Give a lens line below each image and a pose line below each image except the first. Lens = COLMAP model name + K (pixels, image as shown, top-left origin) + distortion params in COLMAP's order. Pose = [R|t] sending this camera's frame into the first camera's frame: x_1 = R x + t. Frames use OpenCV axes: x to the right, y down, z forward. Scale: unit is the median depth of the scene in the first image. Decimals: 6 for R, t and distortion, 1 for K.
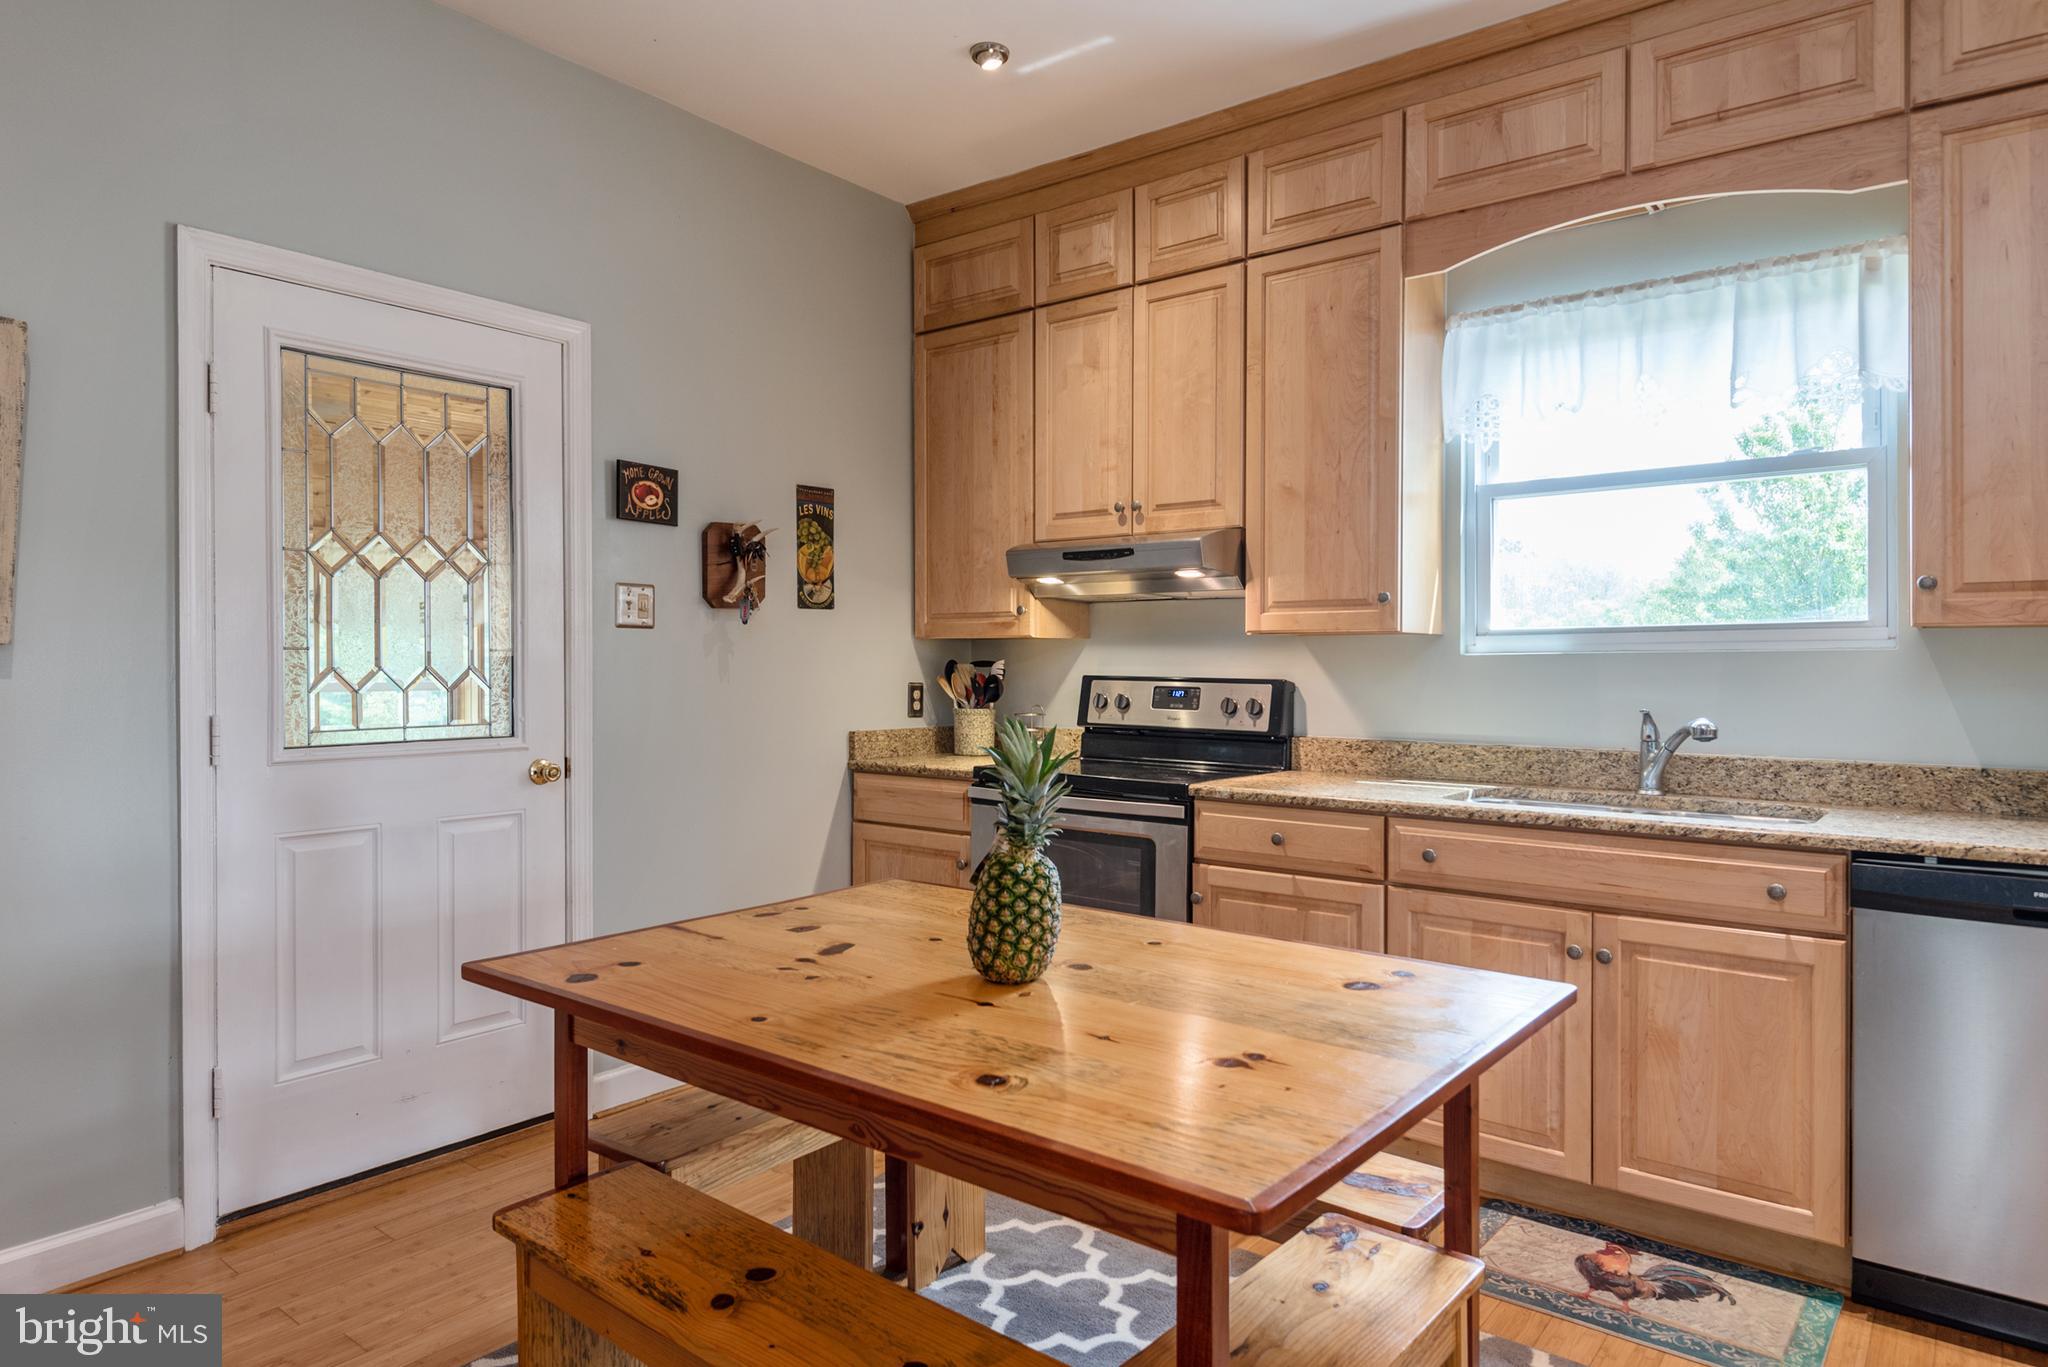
lens RADIAL K [[1243.9, 0, 1022.5], [0, 1243.9, 672.5], [0, 0, 1]] dist [0.031924, 0.001029]
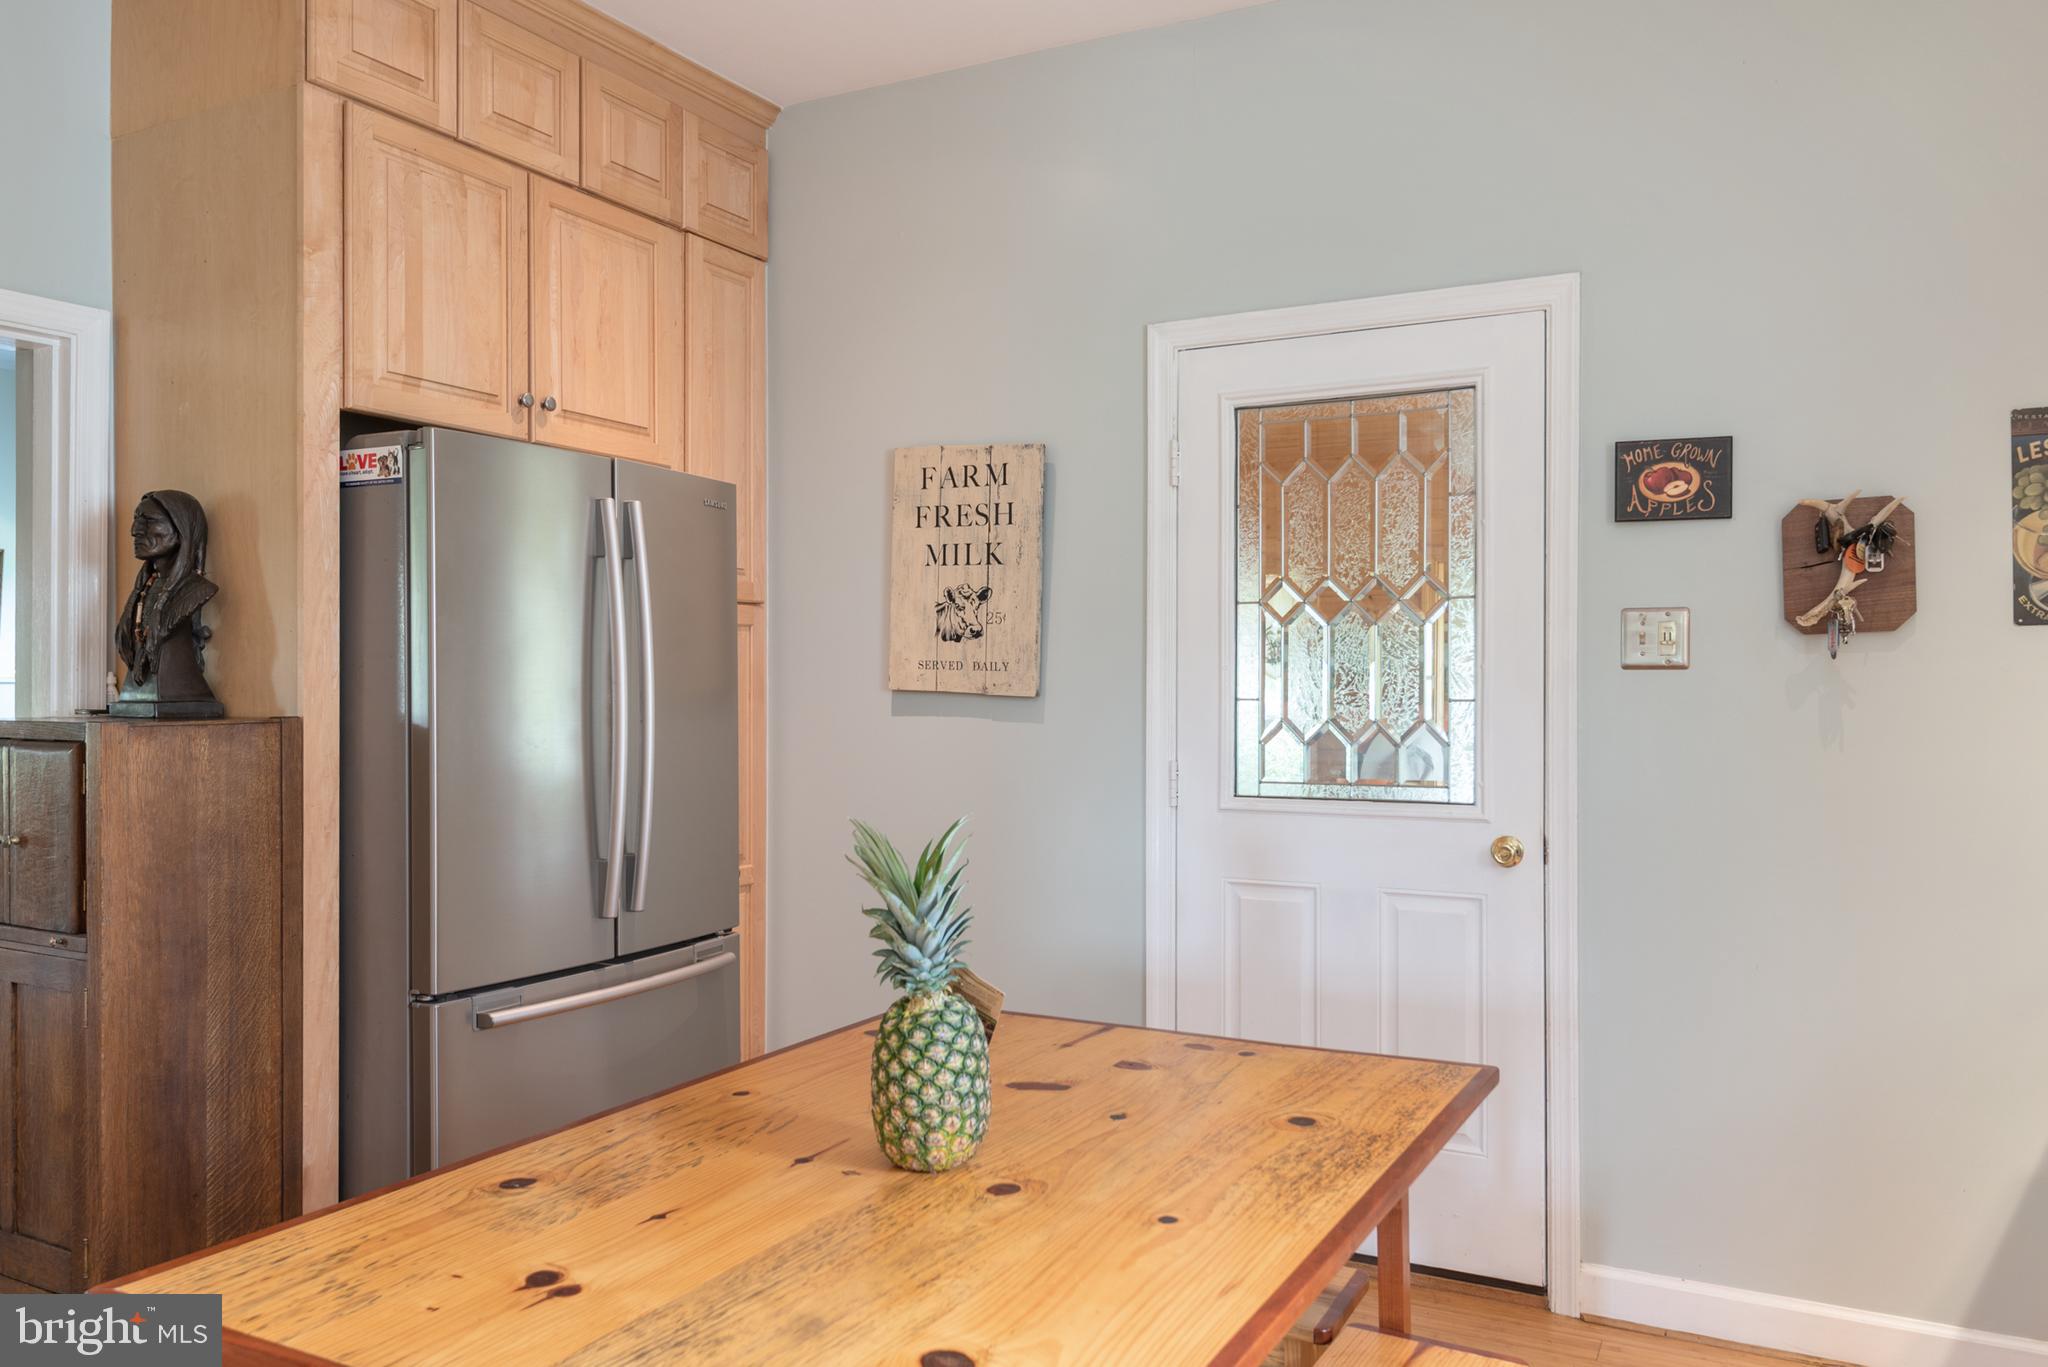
lens RADIAL K [[1524.1, 0, 1021.6], [0, 1524.1, 687.8], [0, 0, 1]] dist [0.003418, 0.002137]
pose [[0.179263, 0.001507, -0.983800, 0.531039], [-0.007474, 0.999972, 0.000170, -0.023954], [0.983773, 0.007323, 0.179270, 0.522147]]
